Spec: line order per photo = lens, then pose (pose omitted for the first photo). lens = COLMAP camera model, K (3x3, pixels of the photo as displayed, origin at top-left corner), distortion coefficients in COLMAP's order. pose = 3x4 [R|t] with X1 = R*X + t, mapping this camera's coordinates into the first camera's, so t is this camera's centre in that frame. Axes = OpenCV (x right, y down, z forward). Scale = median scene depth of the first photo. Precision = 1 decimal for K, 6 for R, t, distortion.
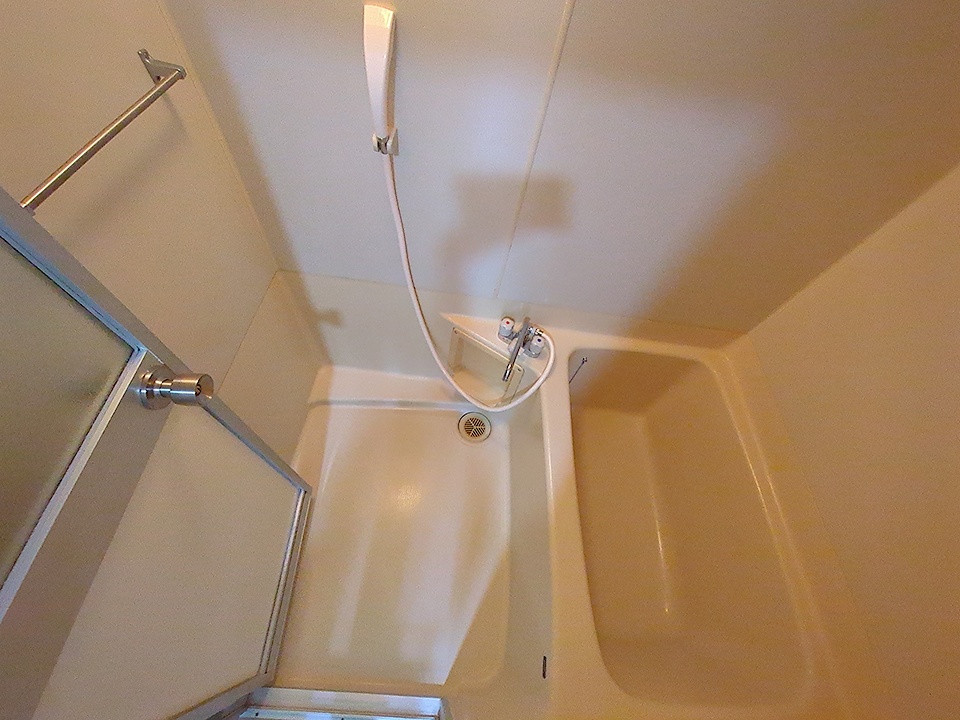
lens RADIAL K [[381.9, 0, 480.2], [0, 381.9, 360.4], [0, 0, 1]] dist [-0.002368, -0.000023]
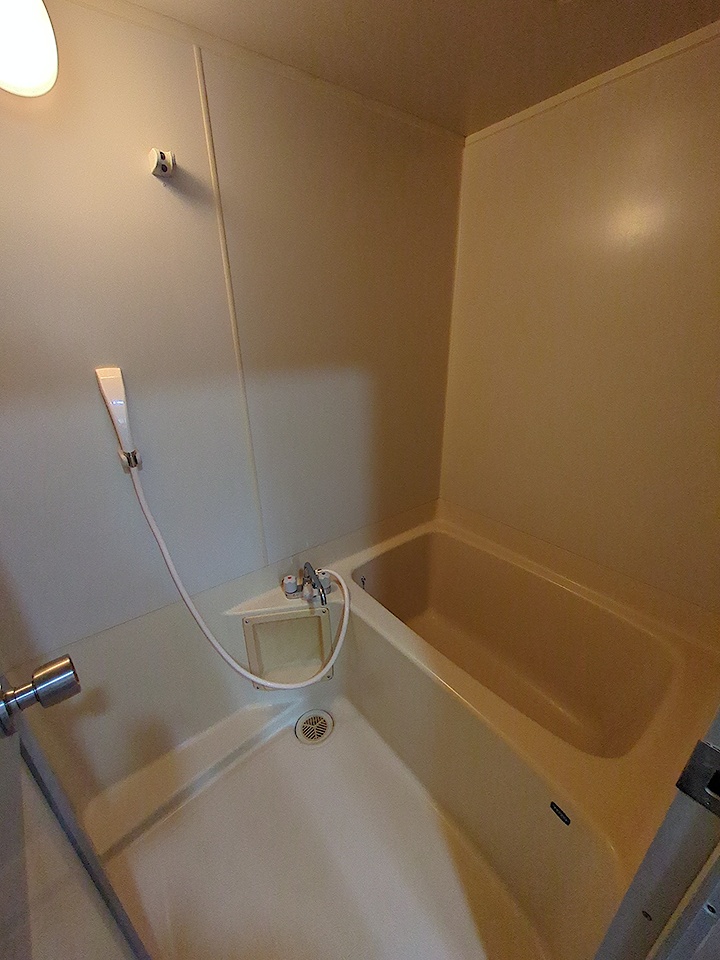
lens RADIAL K [[381.9, 0, 359.8], [0, 381.9, 482.0], [0, 0, 1]] dist [-0.002368, -0.000023]
pose [[0.741440, -0.376722, 0.555290, -0.249891], [0.625506, 0.687601, -0.368710, 0.213702], [-0.242916, 0.620714, 0.745457, 0.001004]]
